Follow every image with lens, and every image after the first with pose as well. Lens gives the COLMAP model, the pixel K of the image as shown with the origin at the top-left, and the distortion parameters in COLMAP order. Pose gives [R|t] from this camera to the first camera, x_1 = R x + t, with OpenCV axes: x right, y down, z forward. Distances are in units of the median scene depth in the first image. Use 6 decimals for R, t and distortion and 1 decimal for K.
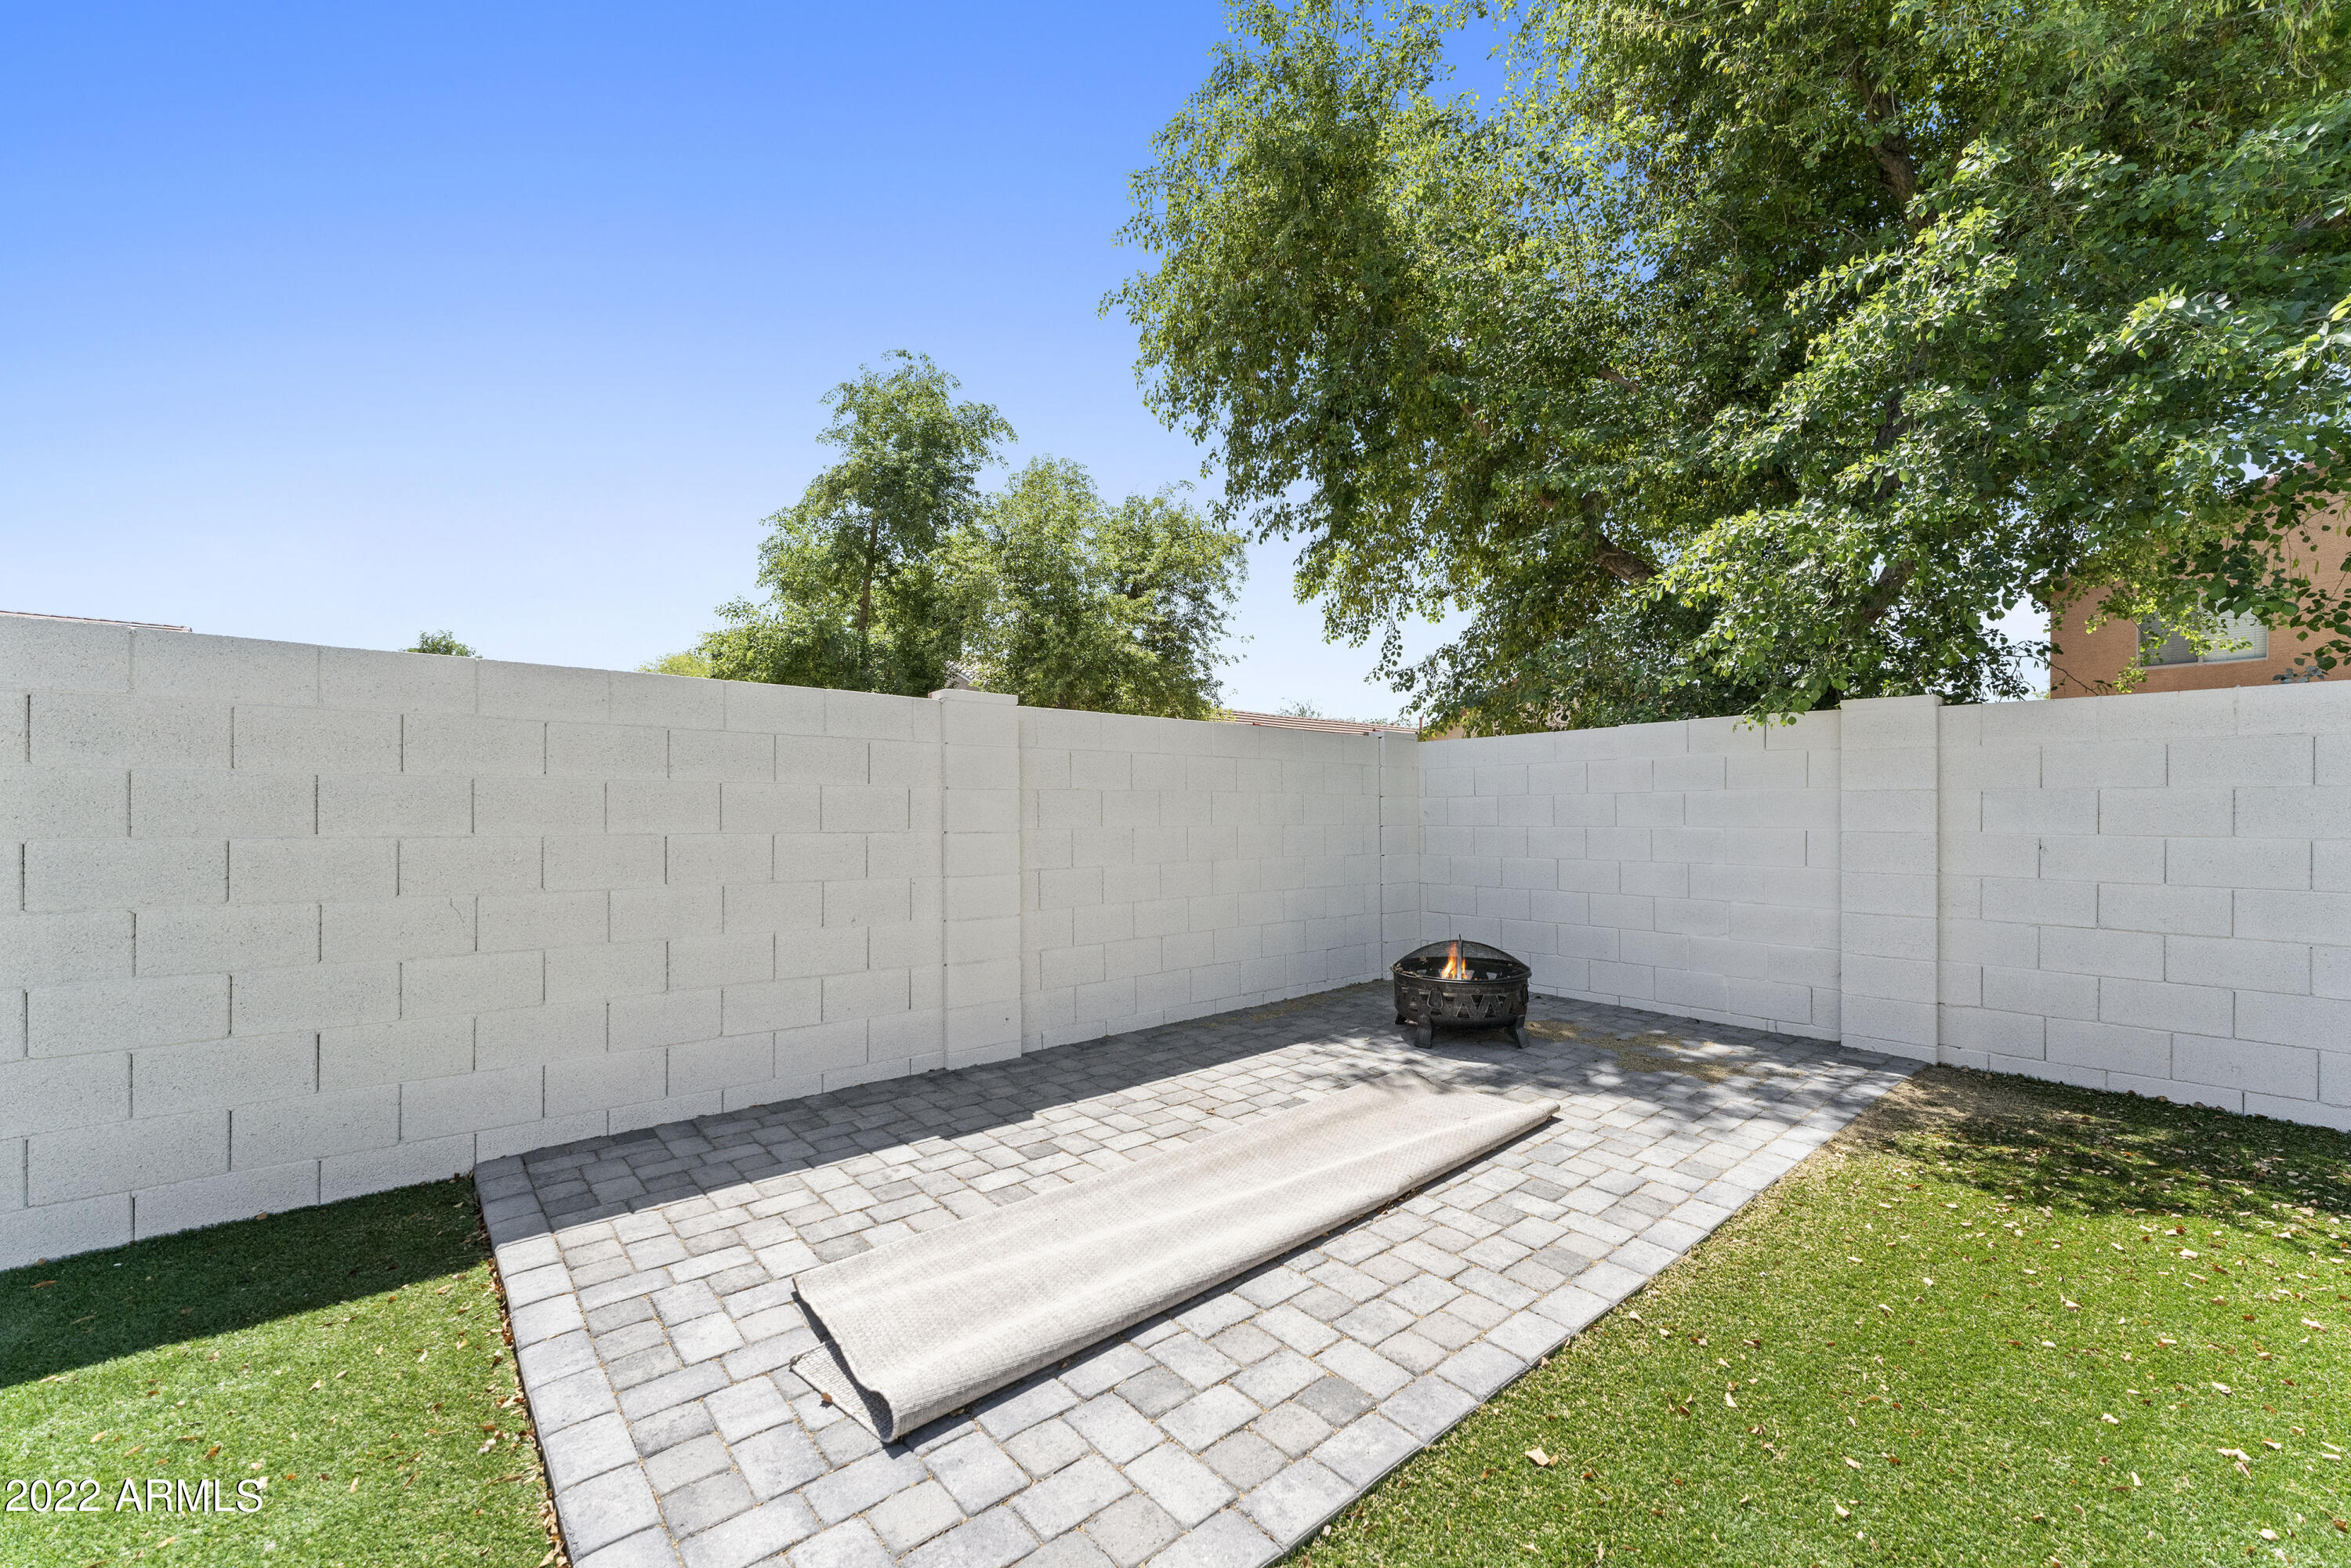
lens RADIAL K [[945.0, 0, 1185.1], [0, 945.0, 816.6], [0, 0, 1]] dist [-0.001079, -0.000474]
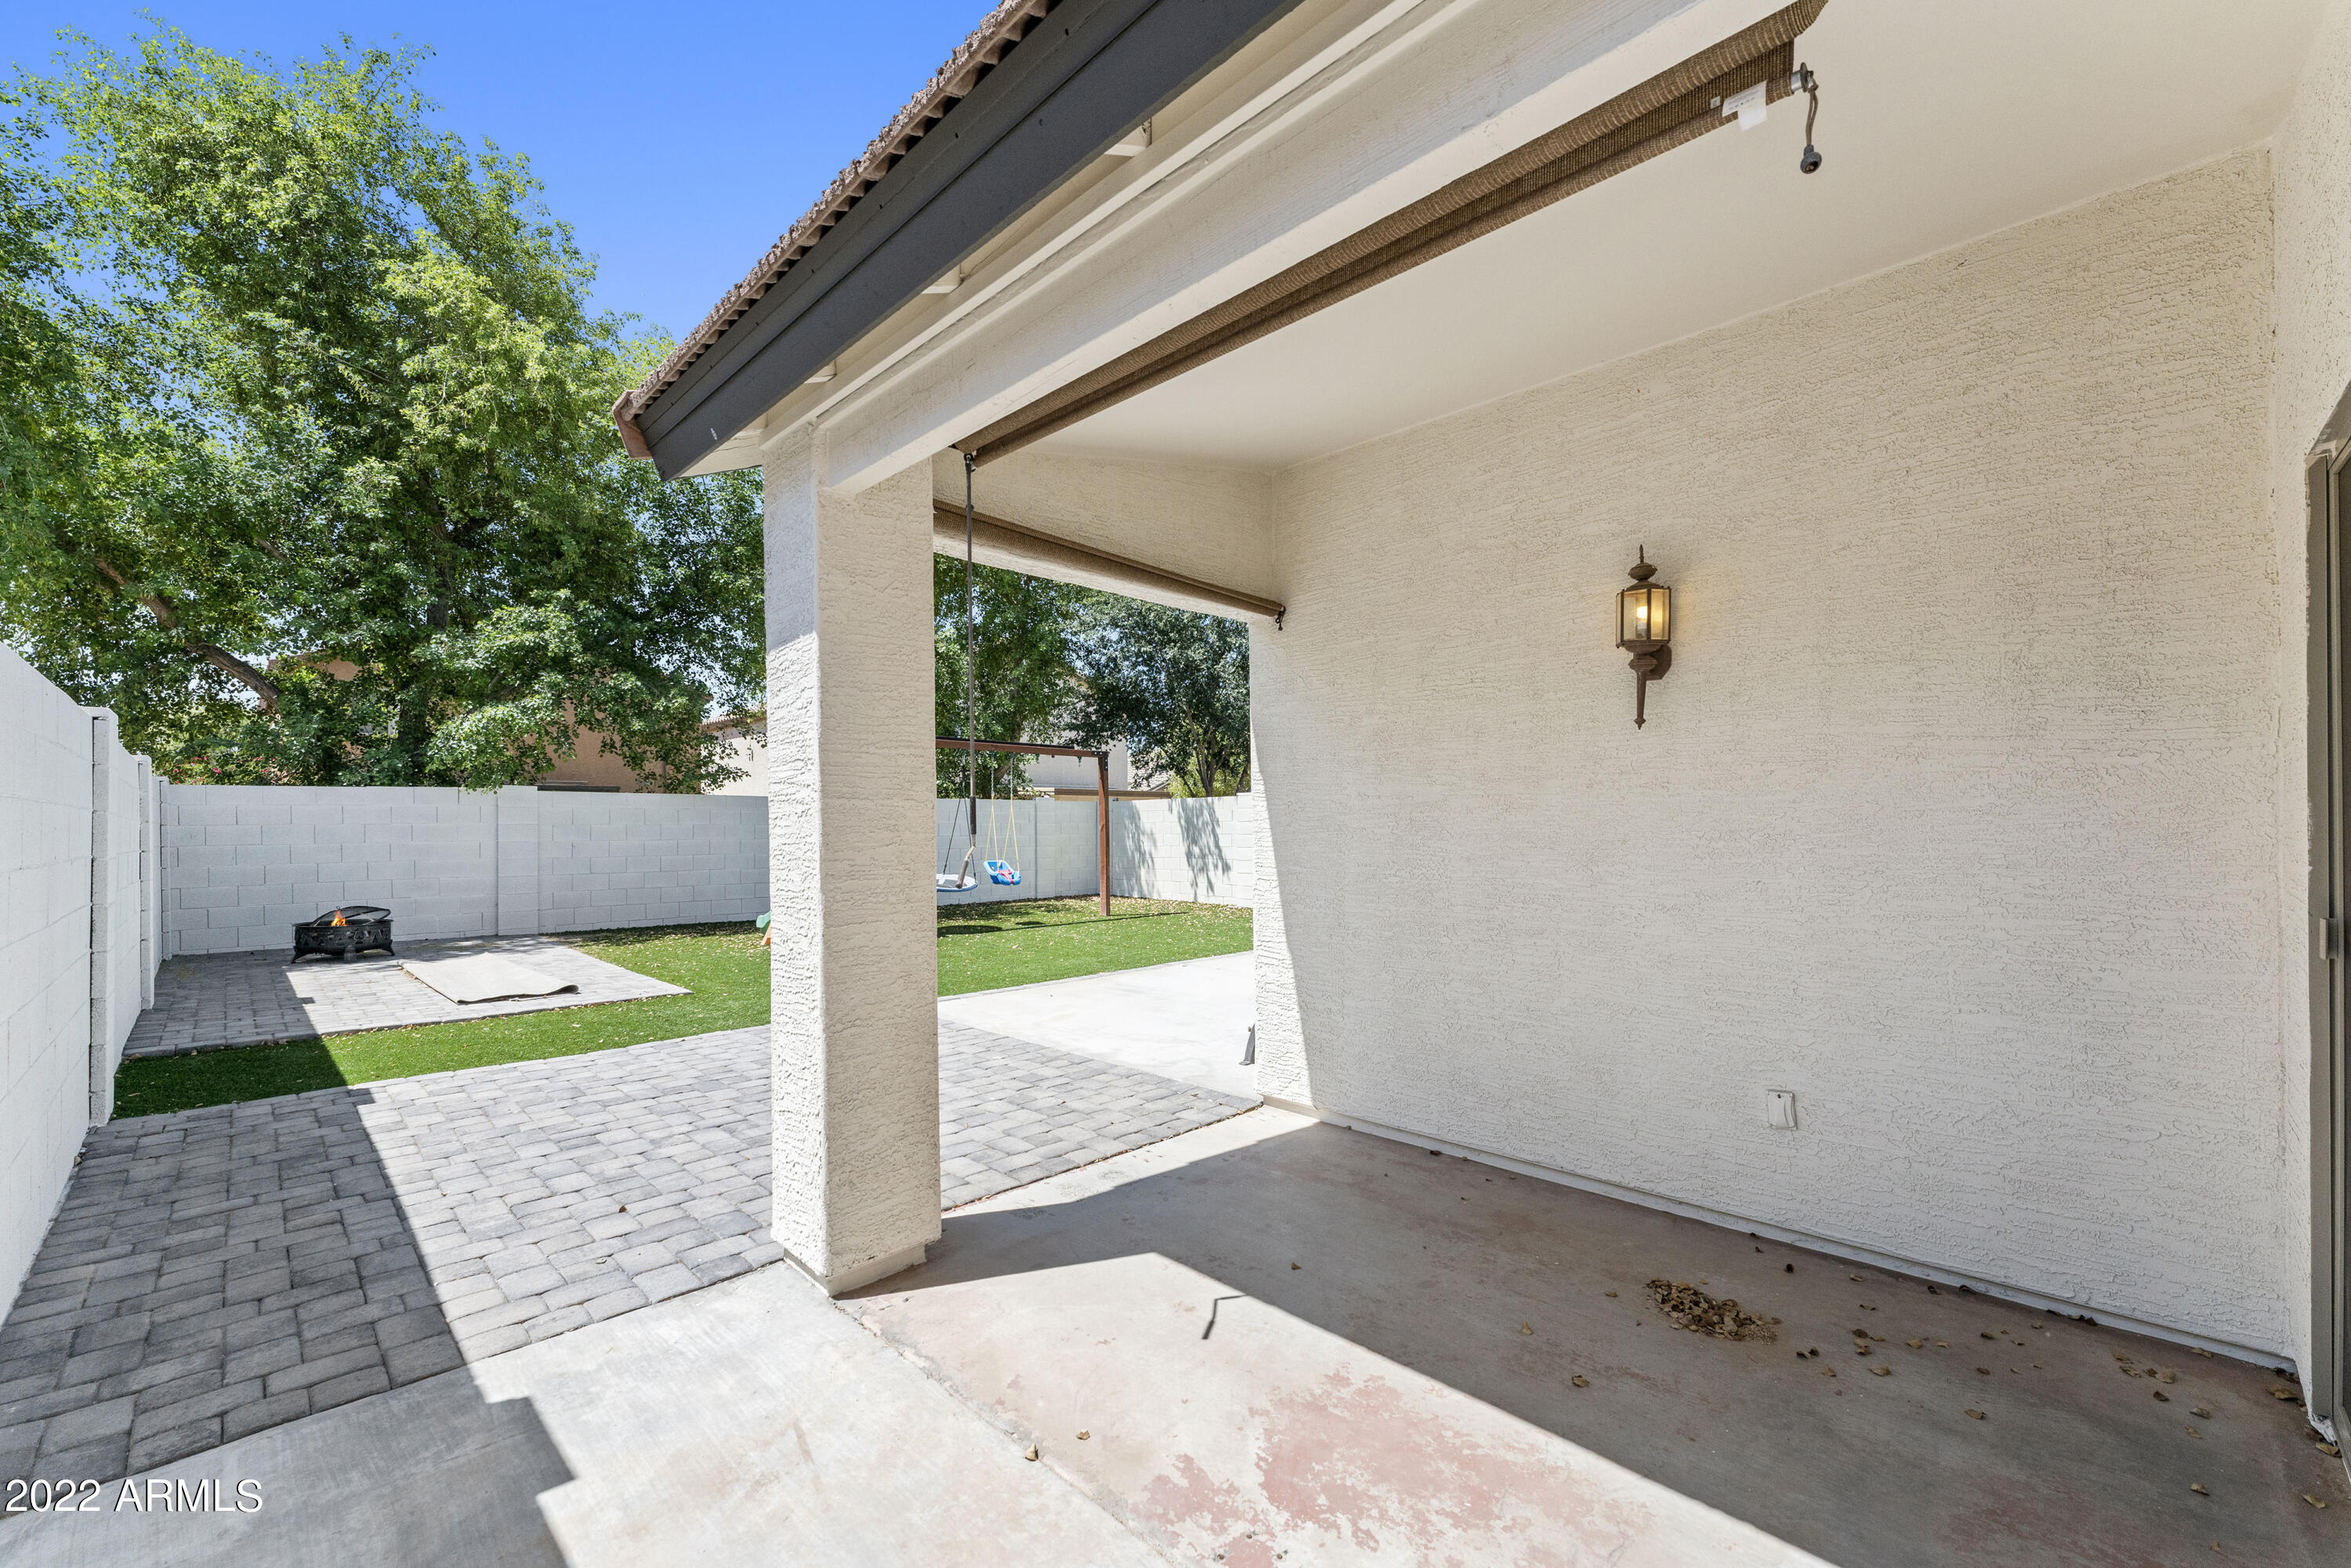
lens RADIAL K [[946.7, 0, 1184.5], [0, 946.7, 825.2], [0, 0, 1]] dist [0.000419, -0.000485]
pose [[-0.073933, 0.000593, 0.997263, -1.974255], [0.011425, 0.999935, 0.000252, -0.006637], [-0.997198, 0.011412, -0.073935, -0.564482]]
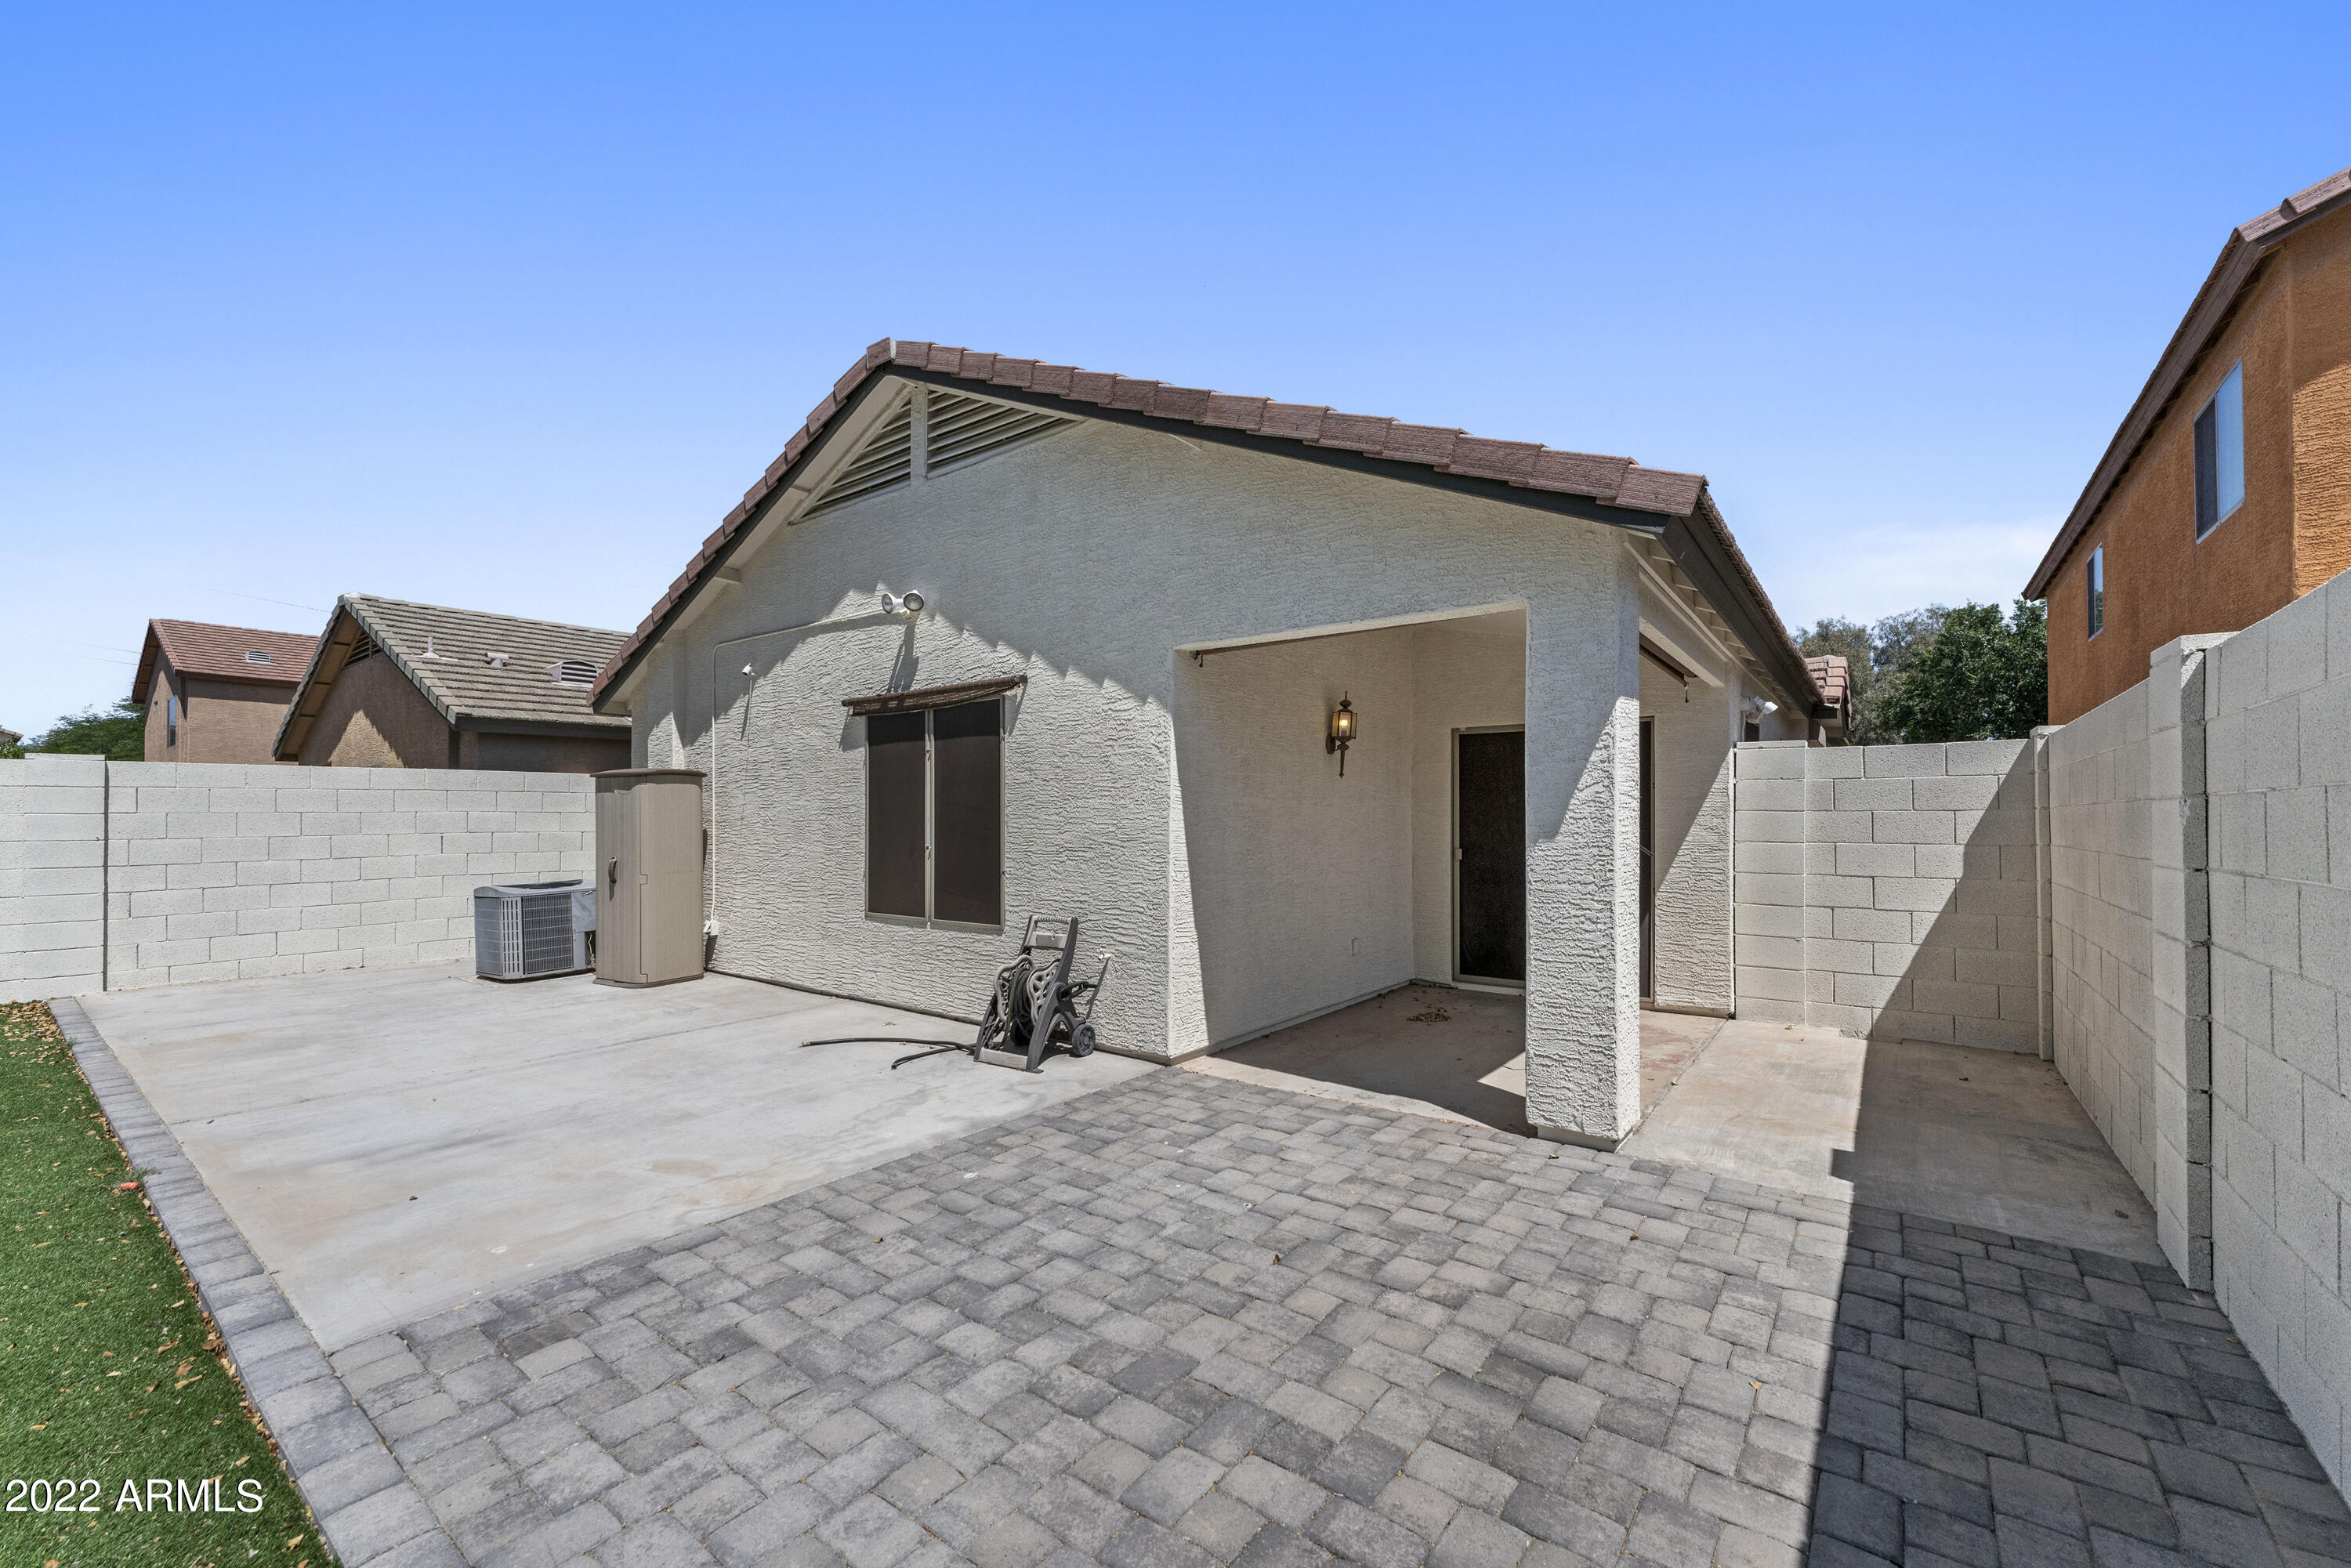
lens RADIAL K [[948.1, 0, 1169.0], [0, 948.1, 810.3], [0, 0, 1]] dist [-0.001780, 0.000267]
pose [[-0.979849, 0.002484, -0.199723, -0.686873], [0.003724, 0.999976, -0.005832, -0.017588], [0.199704, -0.006458, -0.979835, 0.468653]]
